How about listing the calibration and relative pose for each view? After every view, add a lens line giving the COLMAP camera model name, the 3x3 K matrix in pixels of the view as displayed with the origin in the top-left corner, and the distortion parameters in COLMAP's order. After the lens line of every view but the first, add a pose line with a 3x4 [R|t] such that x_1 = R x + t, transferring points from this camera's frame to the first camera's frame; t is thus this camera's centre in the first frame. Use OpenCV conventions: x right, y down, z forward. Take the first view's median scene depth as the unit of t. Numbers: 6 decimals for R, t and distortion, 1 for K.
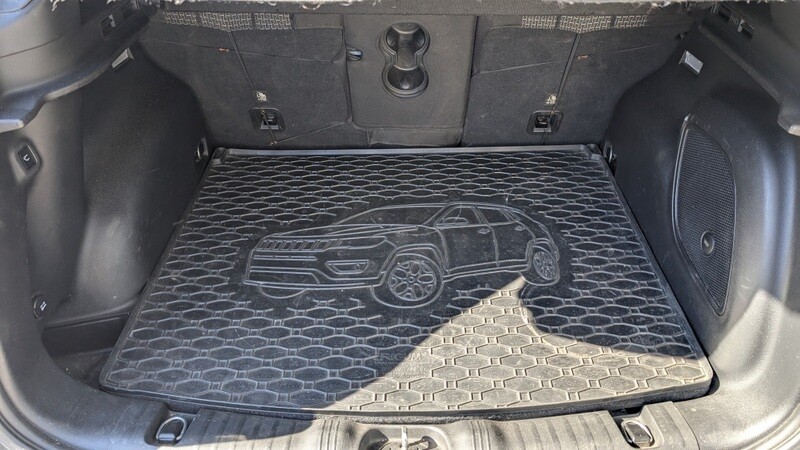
lens RADIAL K [[605.2, 0, 400.0], [0, 605.2, 225.0], [0, 0, 1]] dist [-0.004875, -0.000026]
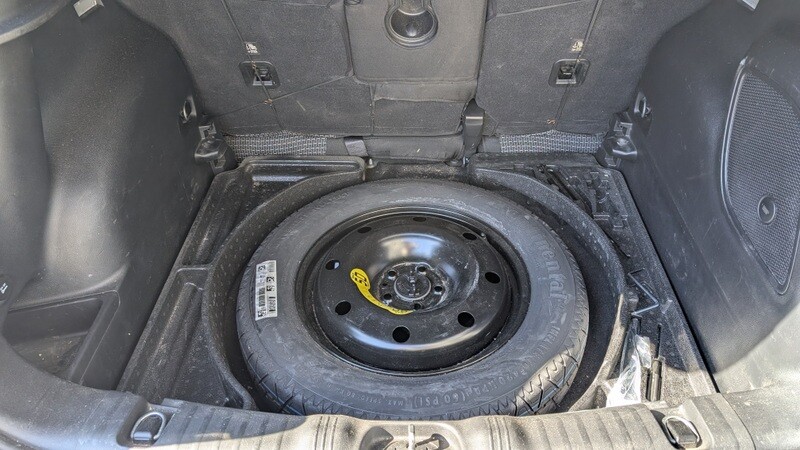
lens RADIAL K [[605.2, 0, 400.0], [0, 605.2, 225.0], [0, 0, 1]] dist [-0.004875, -0.000026]
pose [[0.999684, -0.009913, -0.023089, 0.012370], [0.011359, 0.997926, 0.063359, -0.007637], [0.022413, -0.063601, 0.997724, 0.130724]]
